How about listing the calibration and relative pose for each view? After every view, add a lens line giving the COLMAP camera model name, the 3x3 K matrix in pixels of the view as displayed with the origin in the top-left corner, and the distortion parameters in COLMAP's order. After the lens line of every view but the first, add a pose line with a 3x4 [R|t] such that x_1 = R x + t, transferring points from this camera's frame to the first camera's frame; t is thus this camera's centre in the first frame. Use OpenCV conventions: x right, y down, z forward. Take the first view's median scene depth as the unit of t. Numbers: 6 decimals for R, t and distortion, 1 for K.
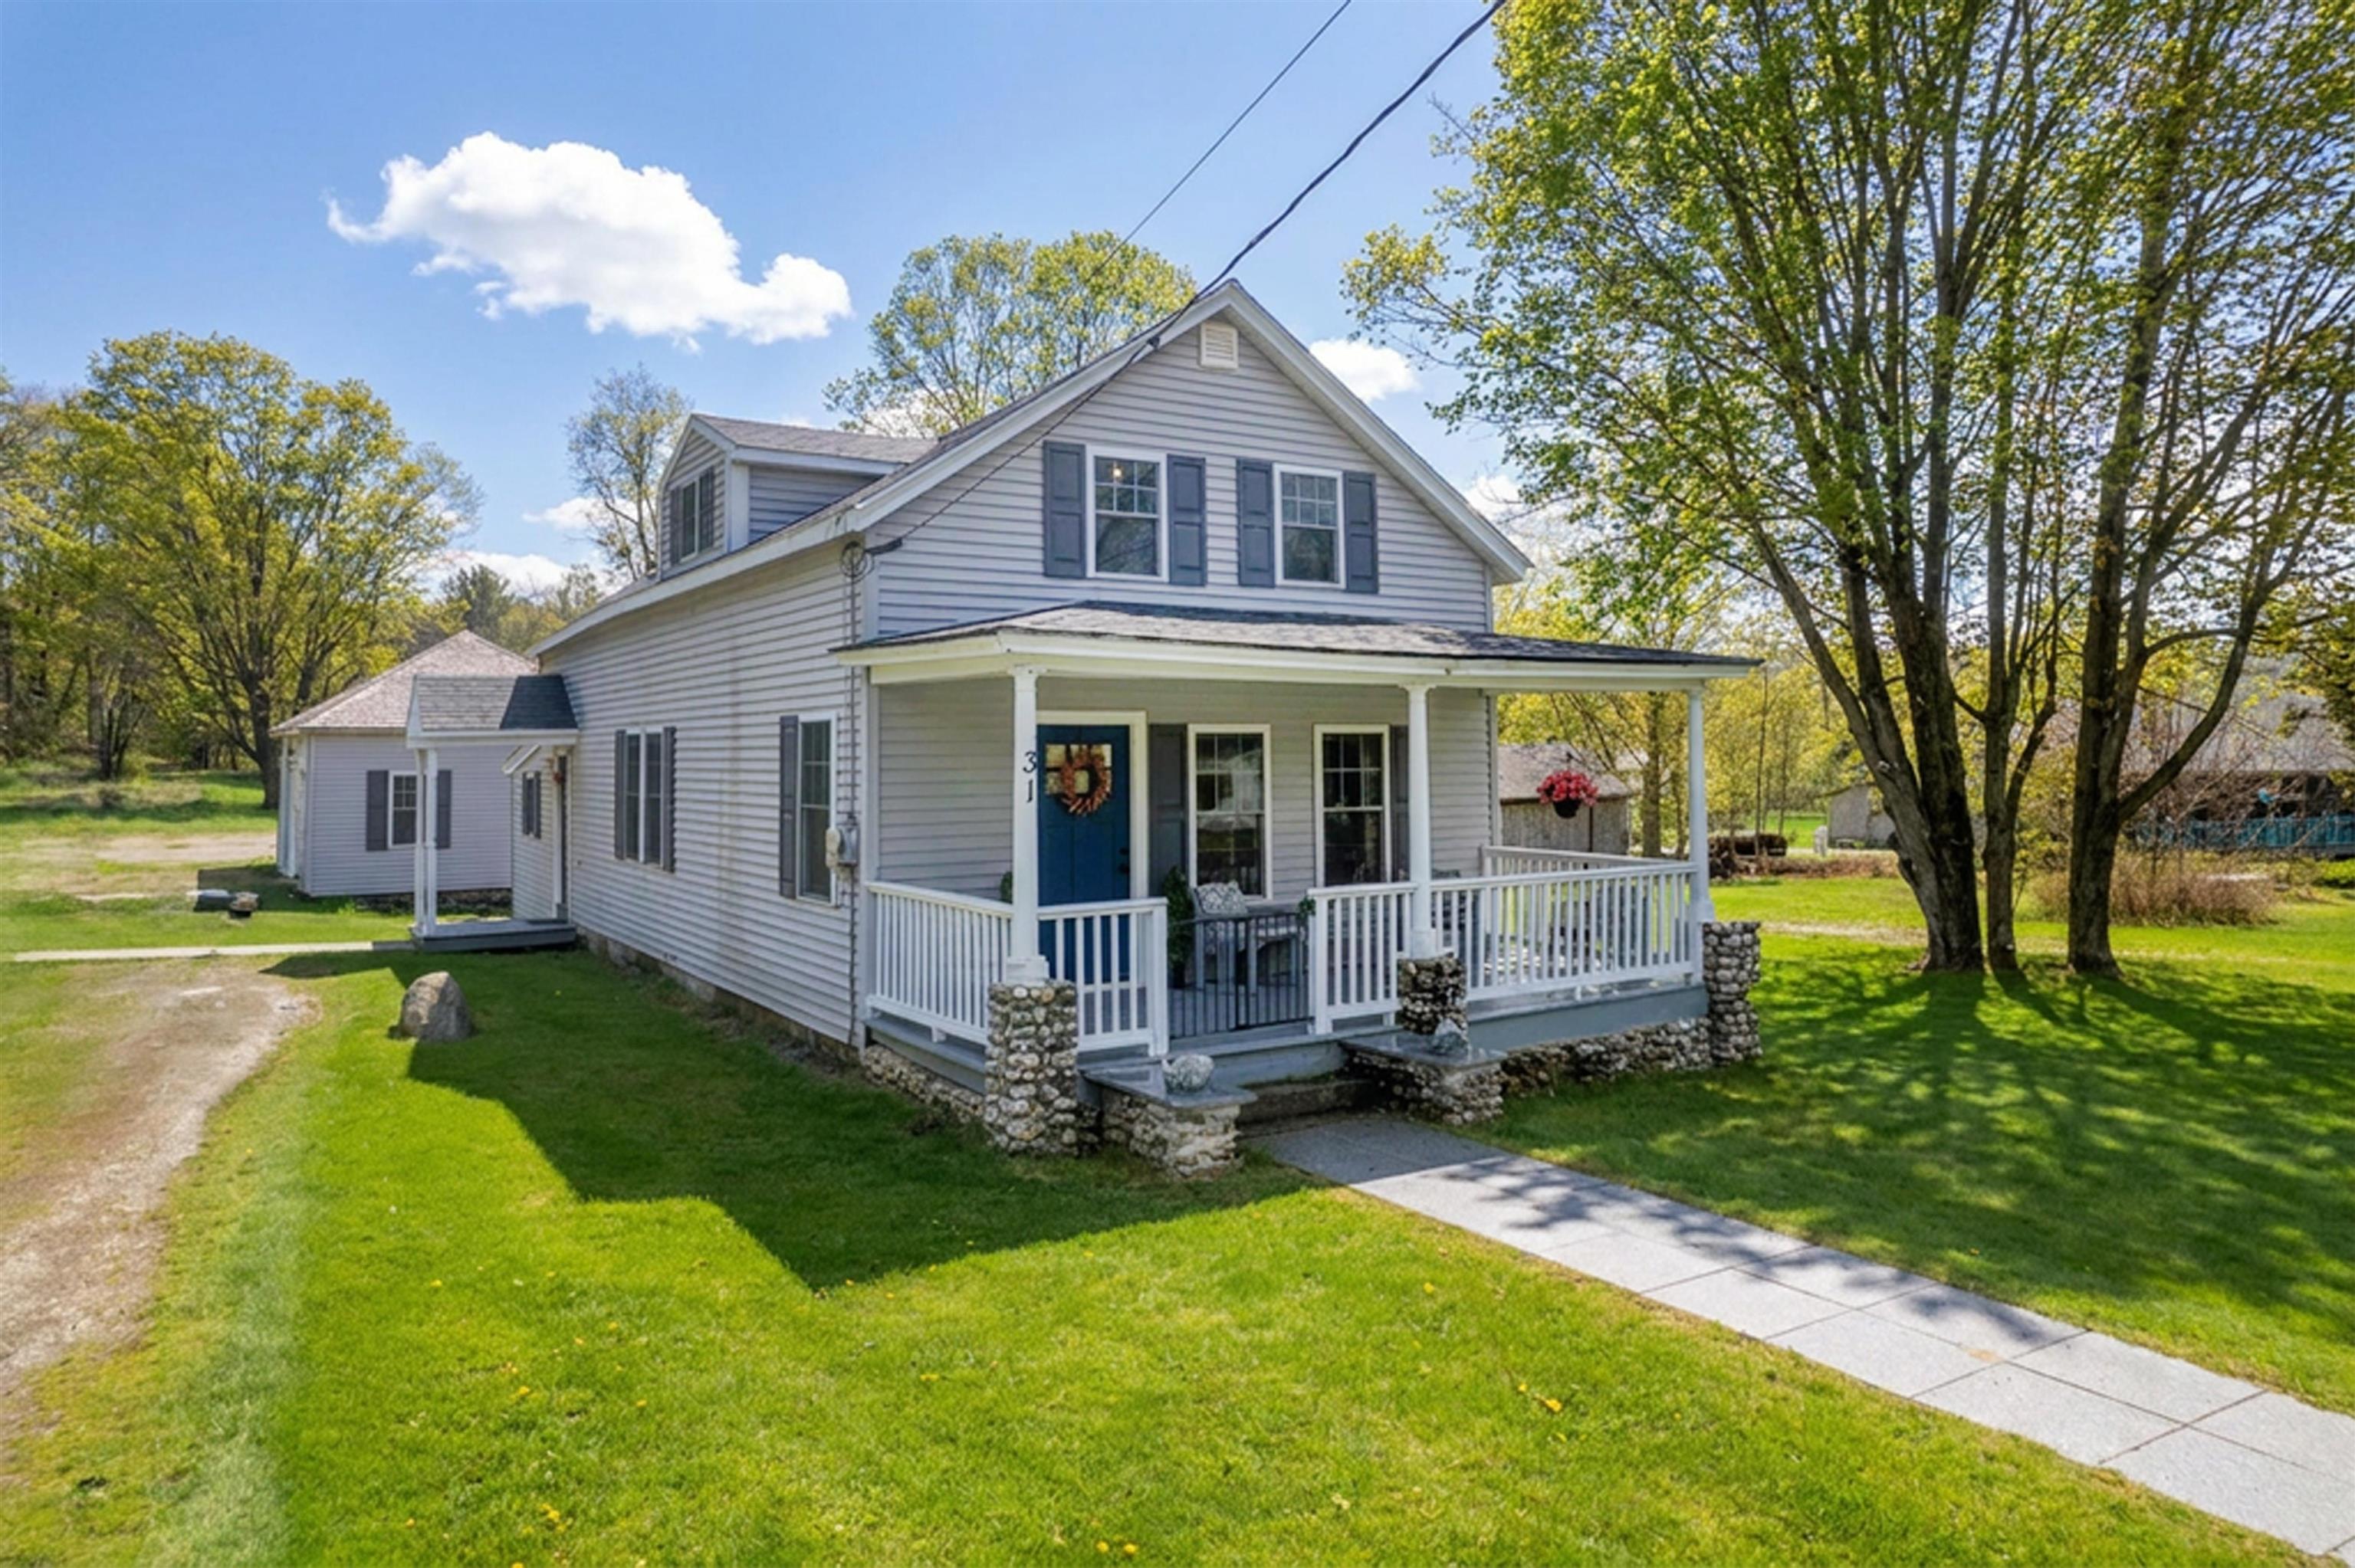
lens RADIAL K [[1503.8, 0, 1155.2], [0, 1503.8, 737.3], [0, 0, 1]] dist [-0.026348, 0.014558]
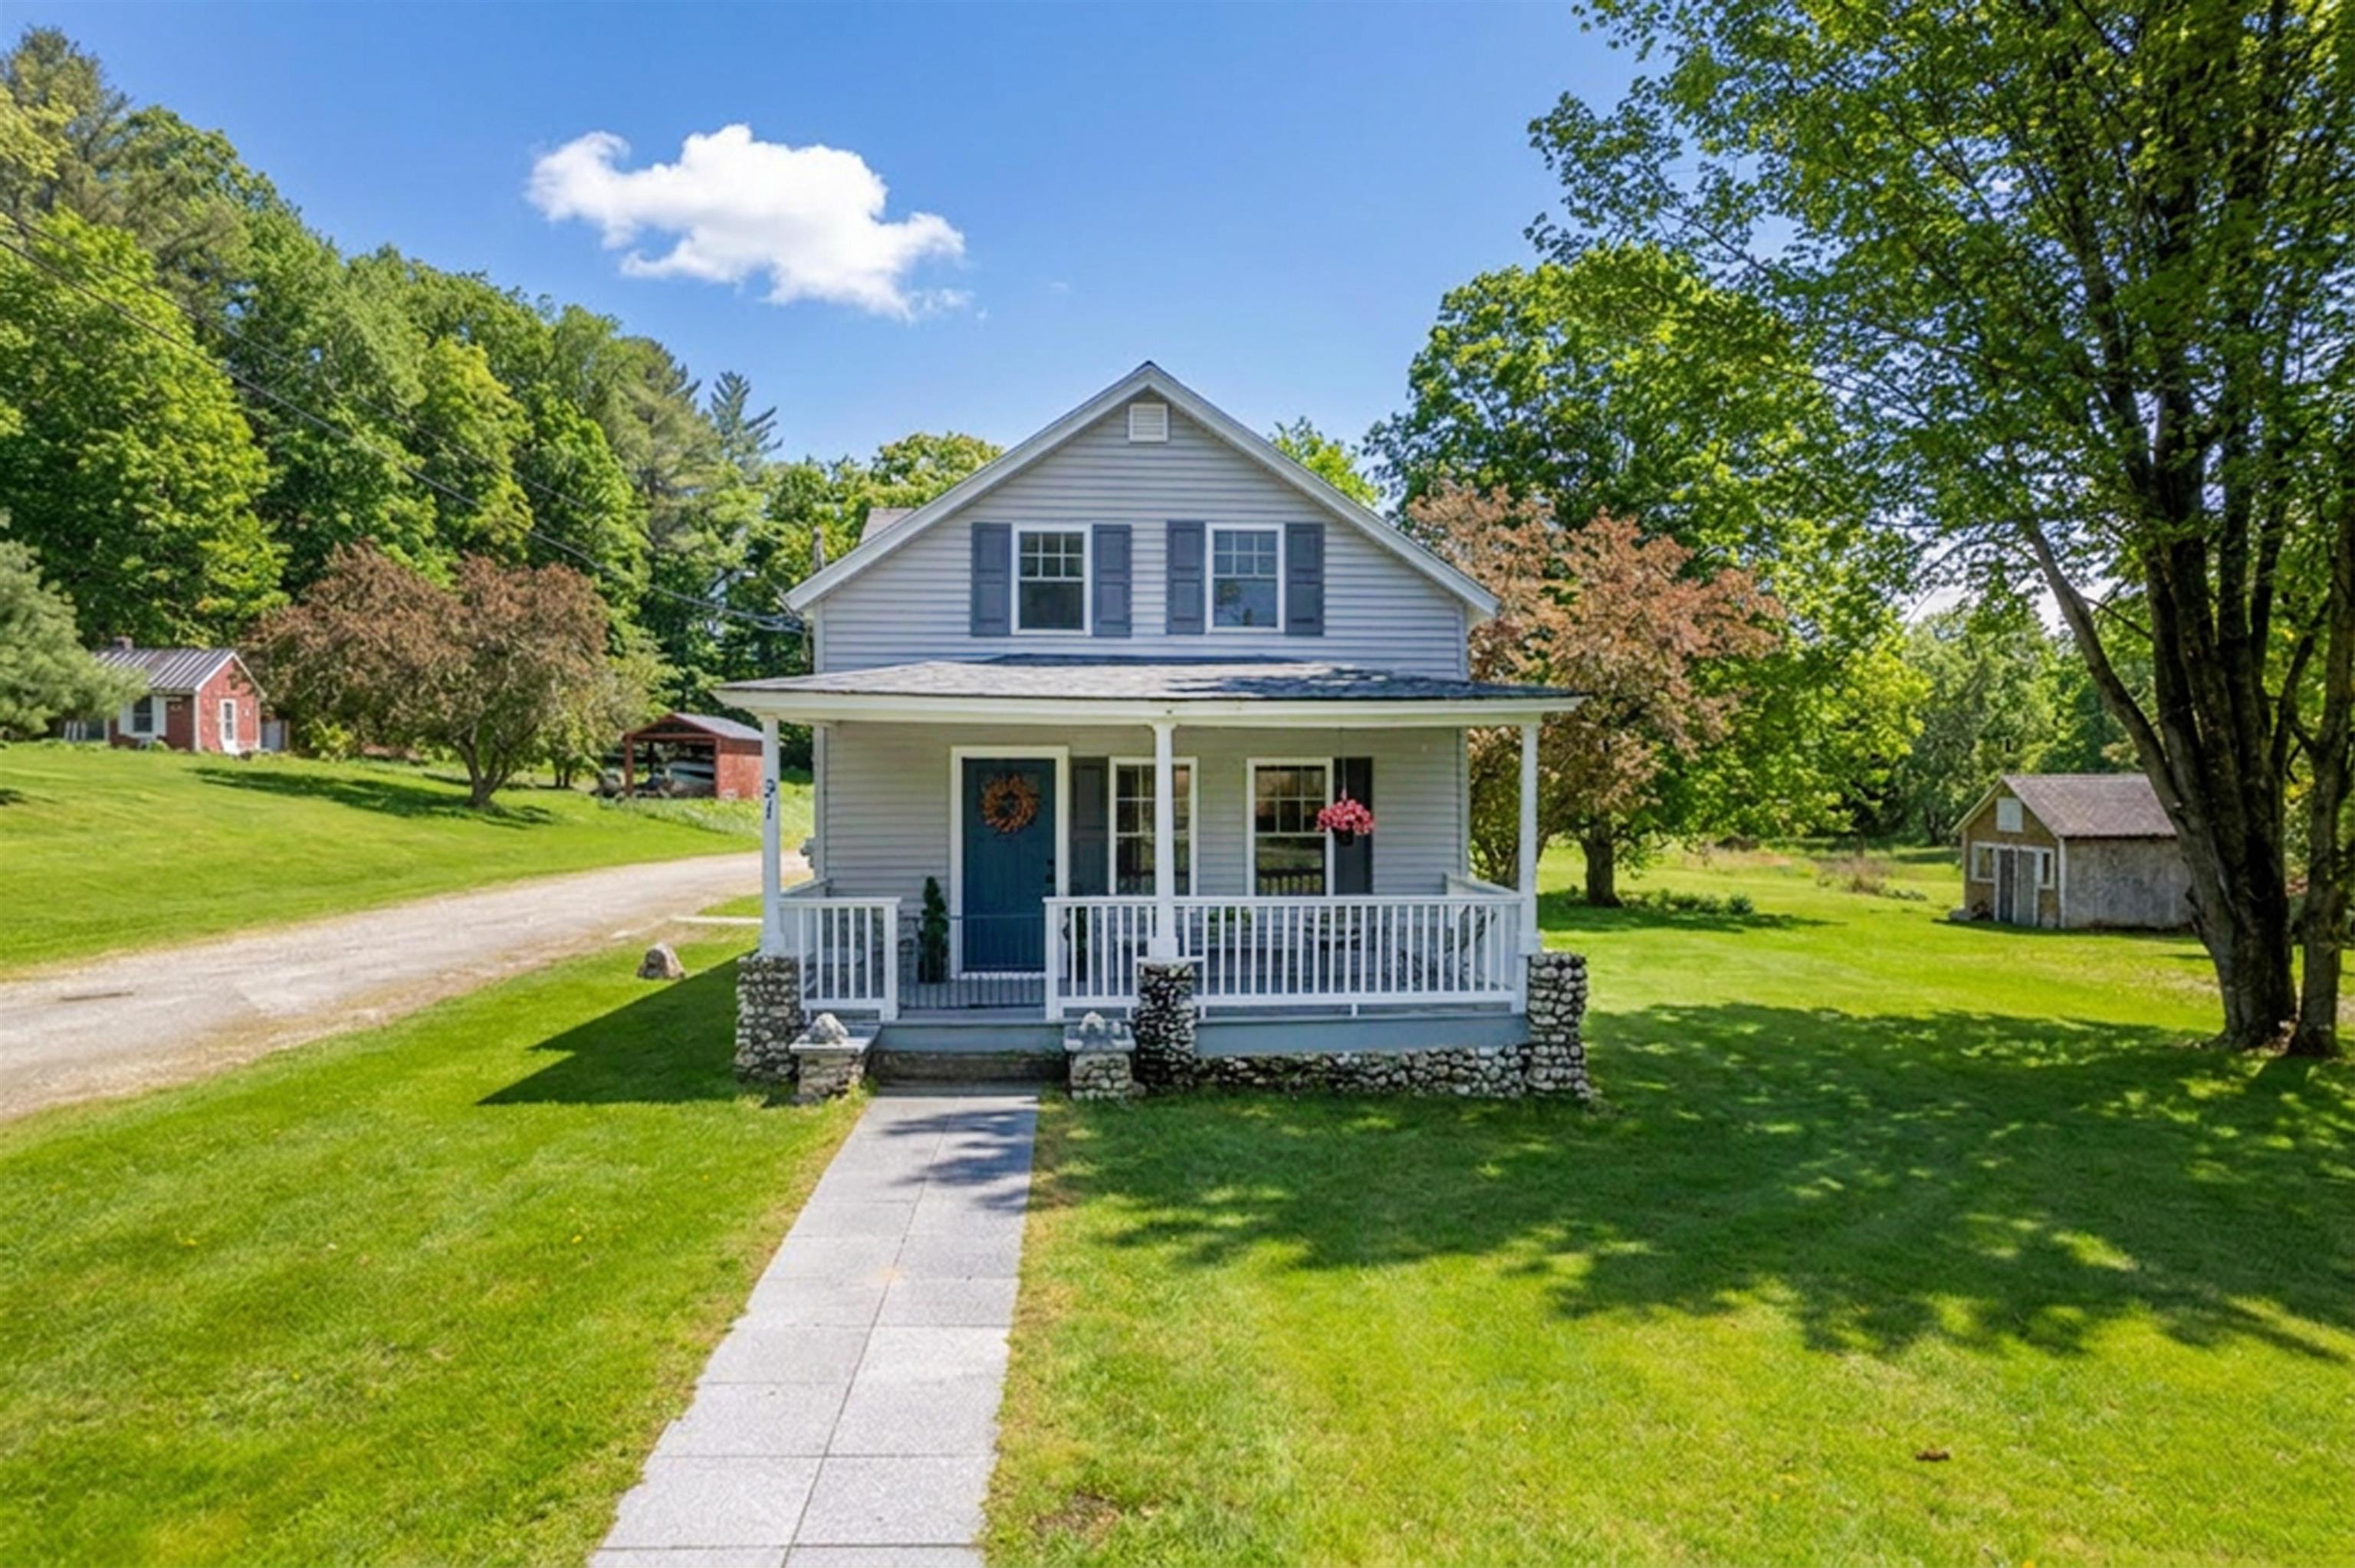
lens RADIAL K [[1503.8, 0, 1227.1], [0, 1503.8, 841.2], [0, 0, 1]] dist [-0.026348, 0.014558]
pose [[0.883908, 0.027334, -0.466861, 0.665534], [-0.001733, 0.998475, 0.055178, -0.008396], [0.467657, -0.047963, 0.882608, 0.013487]]
